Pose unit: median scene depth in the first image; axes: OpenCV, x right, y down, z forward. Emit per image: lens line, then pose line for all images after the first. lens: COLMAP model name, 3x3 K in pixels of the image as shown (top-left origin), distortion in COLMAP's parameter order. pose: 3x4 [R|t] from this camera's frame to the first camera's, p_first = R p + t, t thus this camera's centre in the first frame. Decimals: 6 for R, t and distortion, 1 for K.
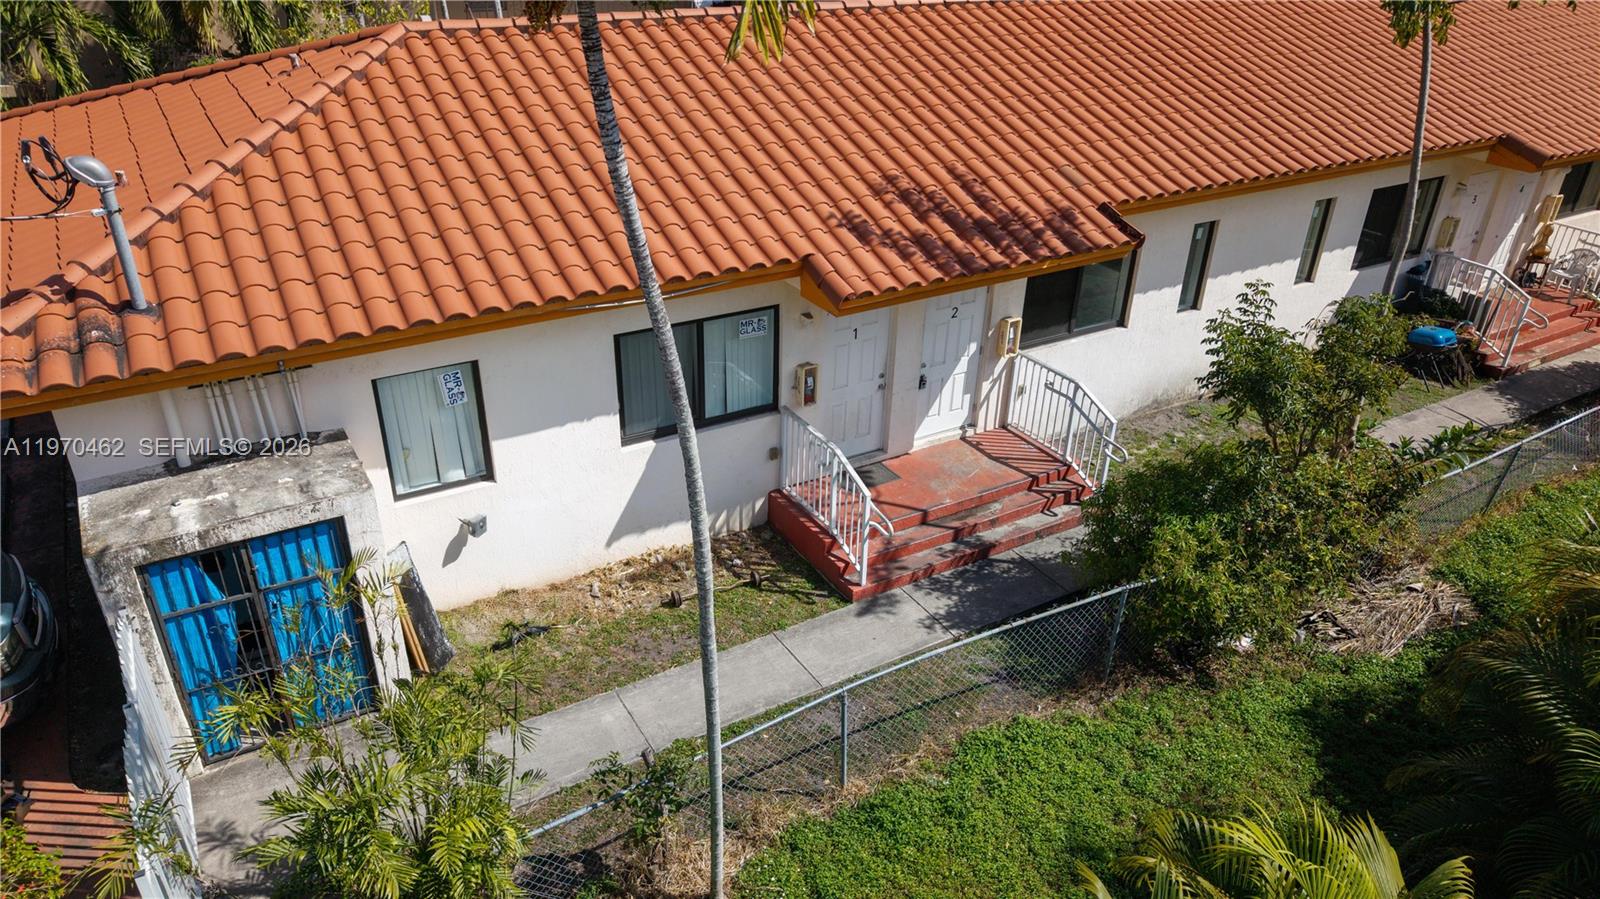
lens RADIAL K [[1084.7, 0, 800.5], [0, 1084.7, 470.0], [0, 0, 1]] dist [0.004344, 0.001555]
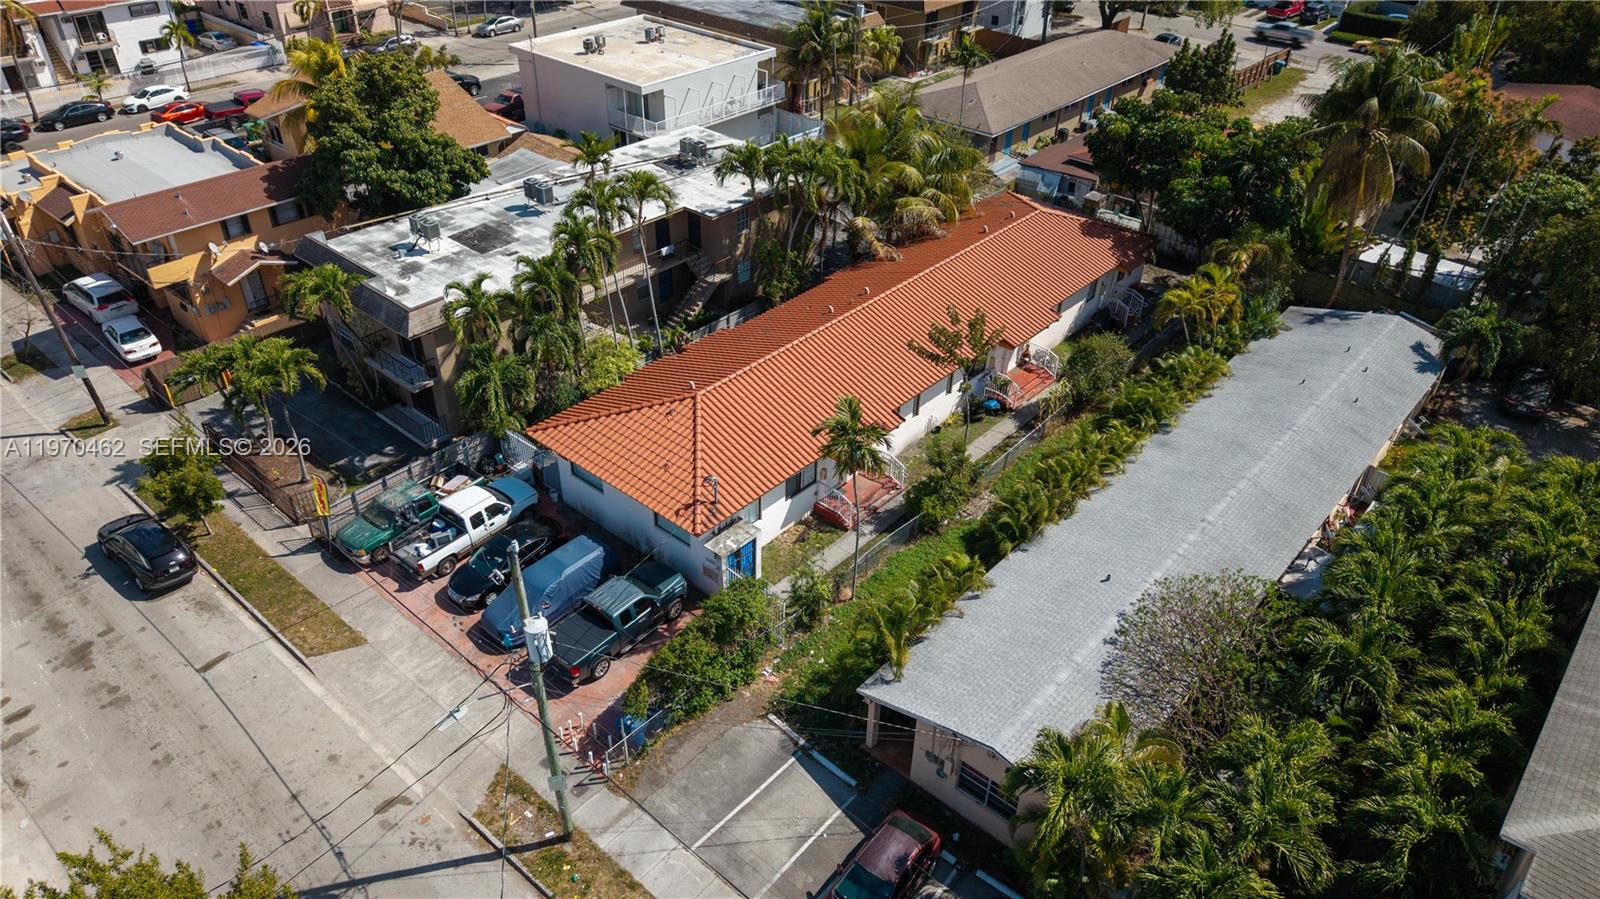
lens RADIAL K [[1077.5, 0, 800.0], [0, 1077.5, 449.5], [0, 0, 1]] dist [0.007159, -0.004410]
pose [[0.954374, -0.175263, 0.241771, -0.910231], [0.150998, 0.981748, 0.115631, -0.578032], [-0.257624, -0.073848, 0.963419, -2.389701]]
